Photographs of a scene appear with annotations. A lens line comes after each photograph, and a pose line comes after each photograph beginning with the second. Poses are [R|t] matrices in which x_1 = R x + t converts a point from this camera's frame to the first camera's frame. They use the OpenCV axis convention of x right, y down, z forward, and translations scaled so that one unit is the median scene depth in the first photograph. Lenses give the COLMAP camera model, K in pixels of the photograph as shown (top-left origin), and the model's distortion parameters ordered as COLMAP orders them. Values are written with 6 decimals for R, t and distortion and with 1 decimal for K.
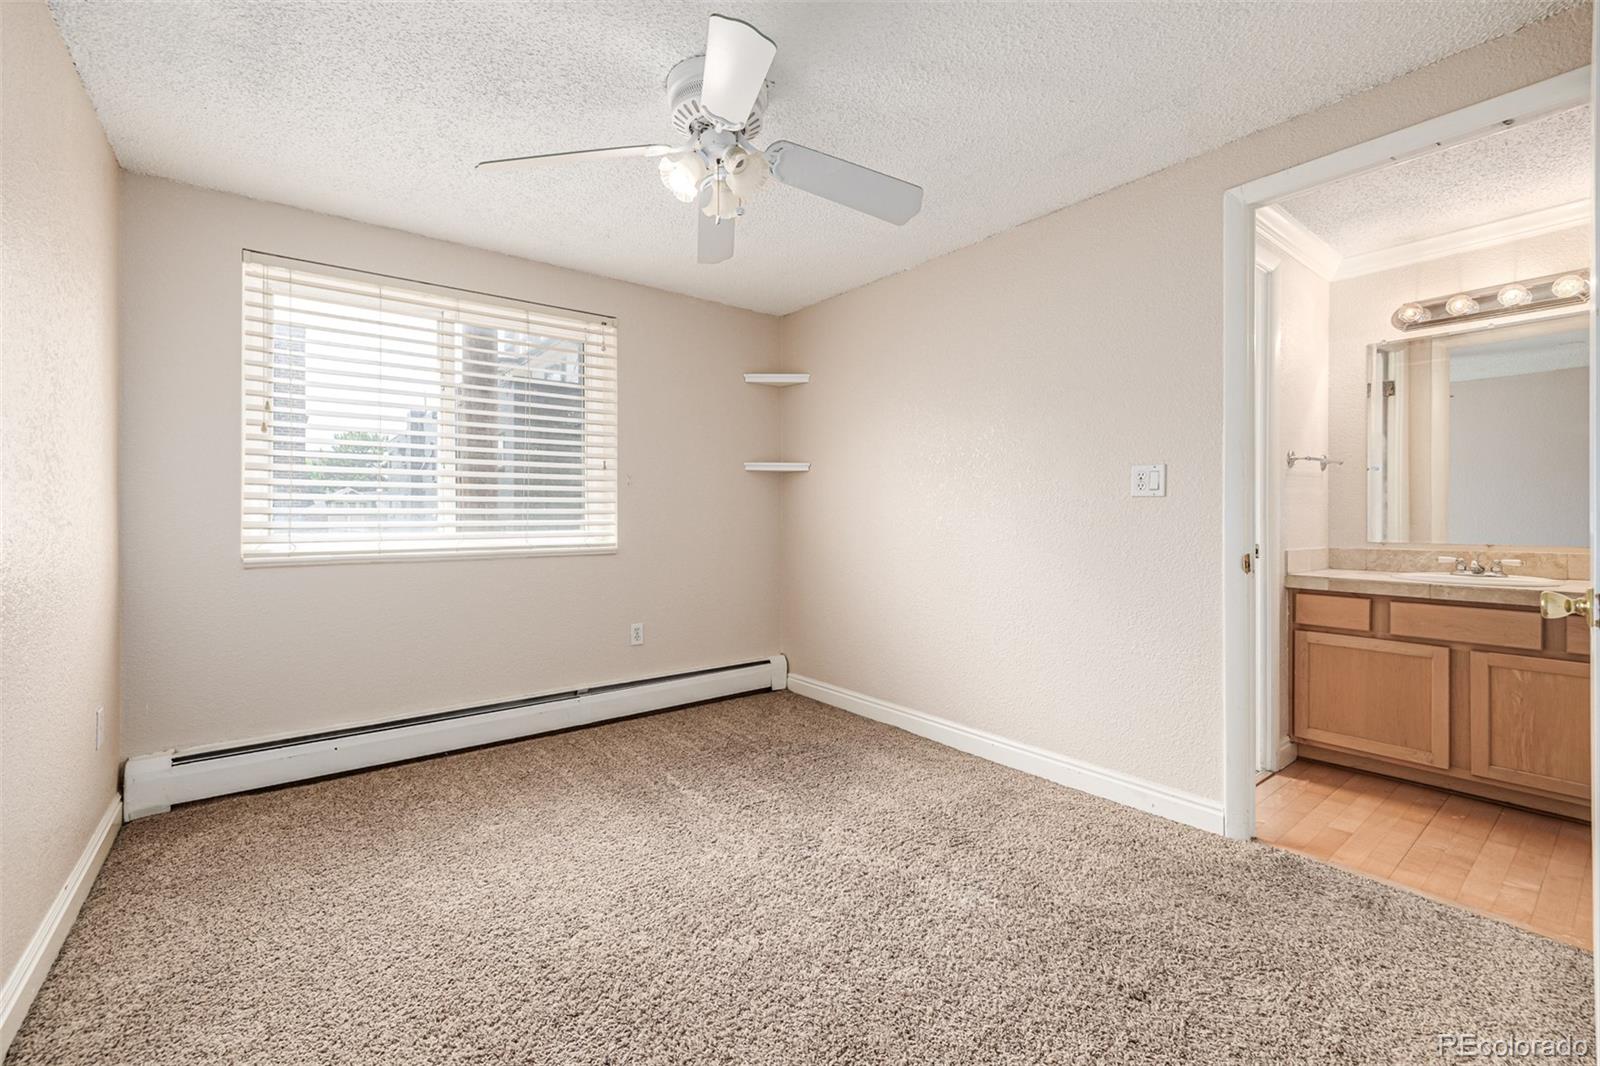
lens RADIAL K [[680.4, 0, 790.2], [0, 680.4, 515.1], [0, 0, 1]] dist [-0.001441, 0.000157]
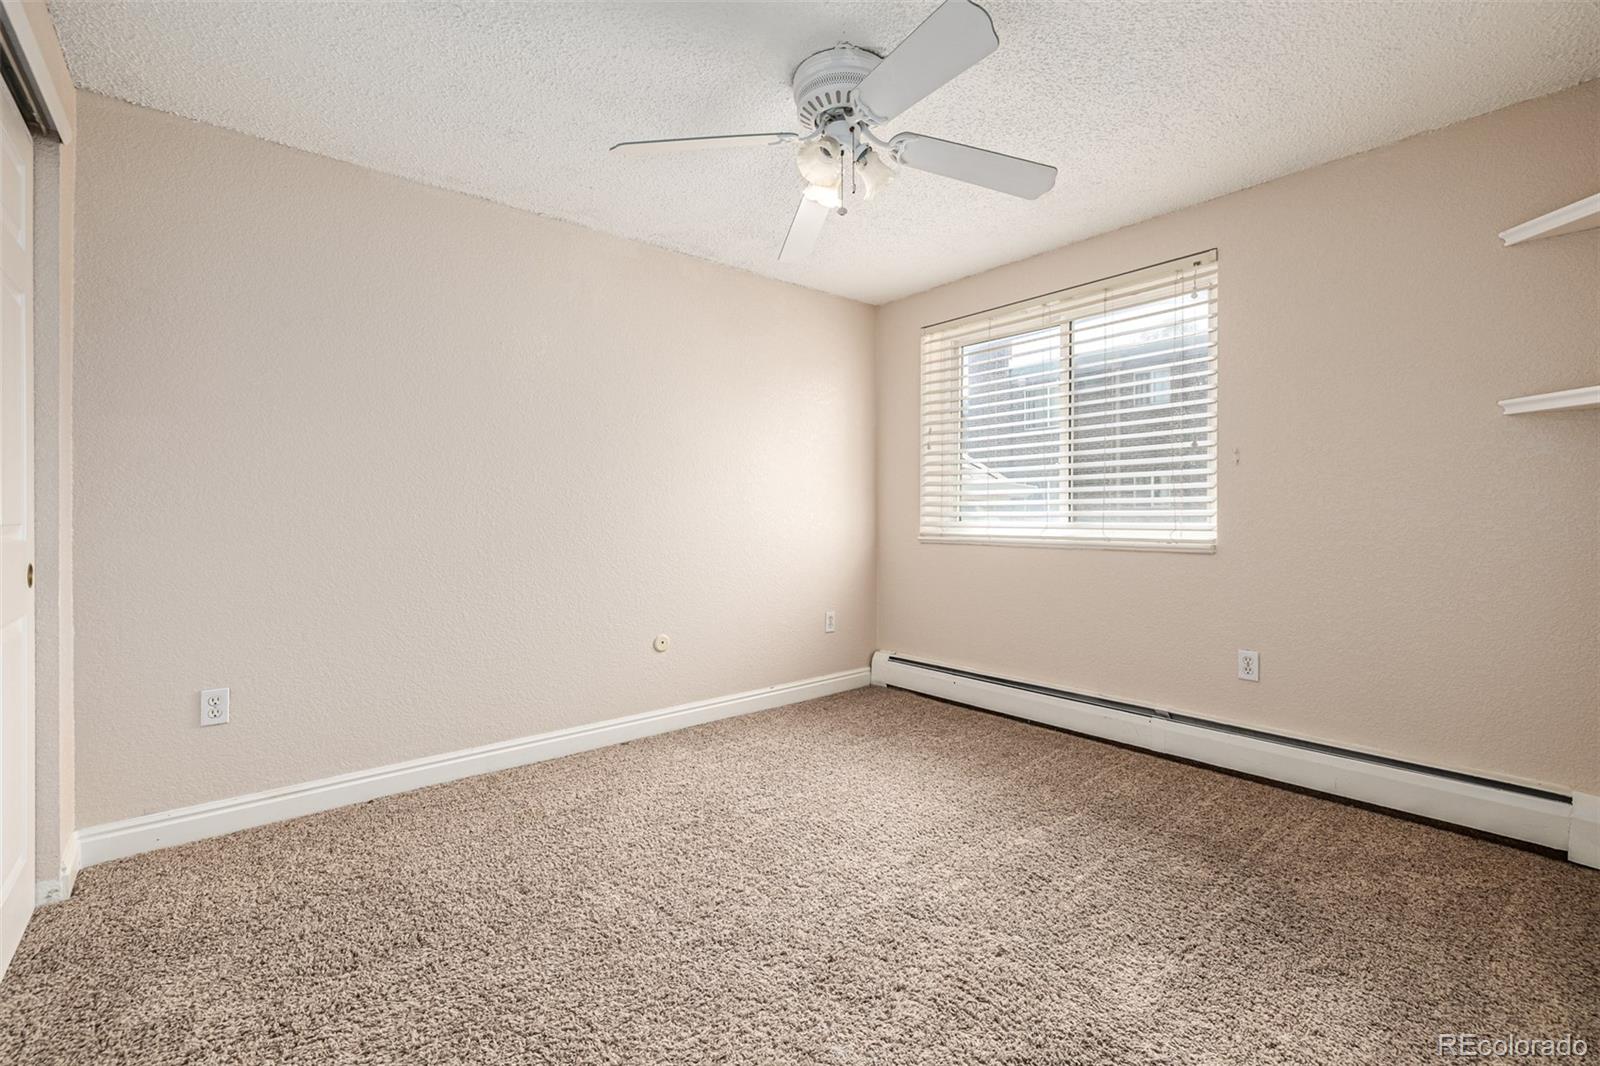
lens RADIAL K [[680.4, 0, 790.2], [0, 680.4, 515.1], [0, 0, 1]] dist [-0.001441, 0.000157]
pose [[0.037848, 0.004400, -0.999274, 0.540672], [0.005172, 0.999976, 0.004599, 0.007371], [0.999270, -0.005343, 0.037824, 0.529470]]
